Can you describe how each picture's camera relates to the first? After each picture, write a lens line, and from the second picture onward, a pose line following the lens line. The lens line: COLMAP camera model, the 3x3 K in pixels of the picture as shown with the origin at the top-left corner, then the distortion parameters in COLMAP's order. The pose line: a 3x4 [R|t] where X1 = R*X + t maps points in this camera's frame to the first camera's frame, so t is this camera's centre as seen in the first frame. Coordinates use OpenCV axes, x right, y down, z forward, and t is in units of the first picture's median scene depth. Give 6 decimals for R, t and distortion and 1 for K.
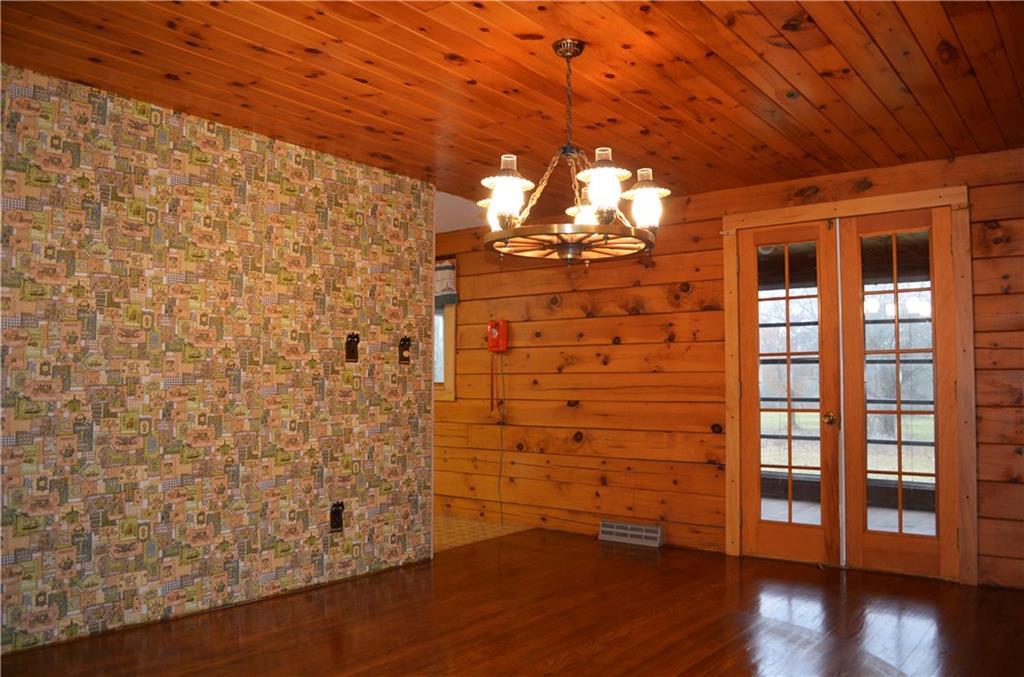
lens RADIAL K [[810.0, 0, 512.3], [0, 810.0, 339.1], [0, 0, 1]] dist [-0.004942, -0.001119]
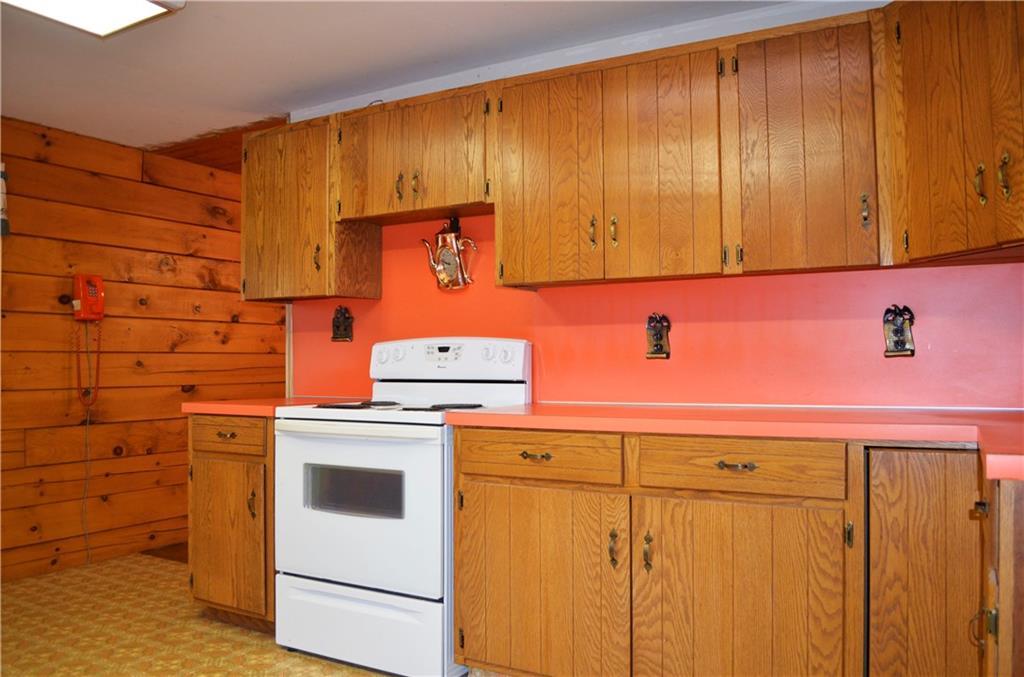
lens RADIAL K [[810.0, 0, 511.5], [0, 810.0, 339.4], [0, 0, 1]] dist [-0.004942, -0.001119]
pose [[-0.108004, 0.030317, 0.993688, -0.771280], [-0.048337, 0.998193, -0.035708, 0.040636], [-0.992975, -0.051888, -0.106343, 0.732533]]
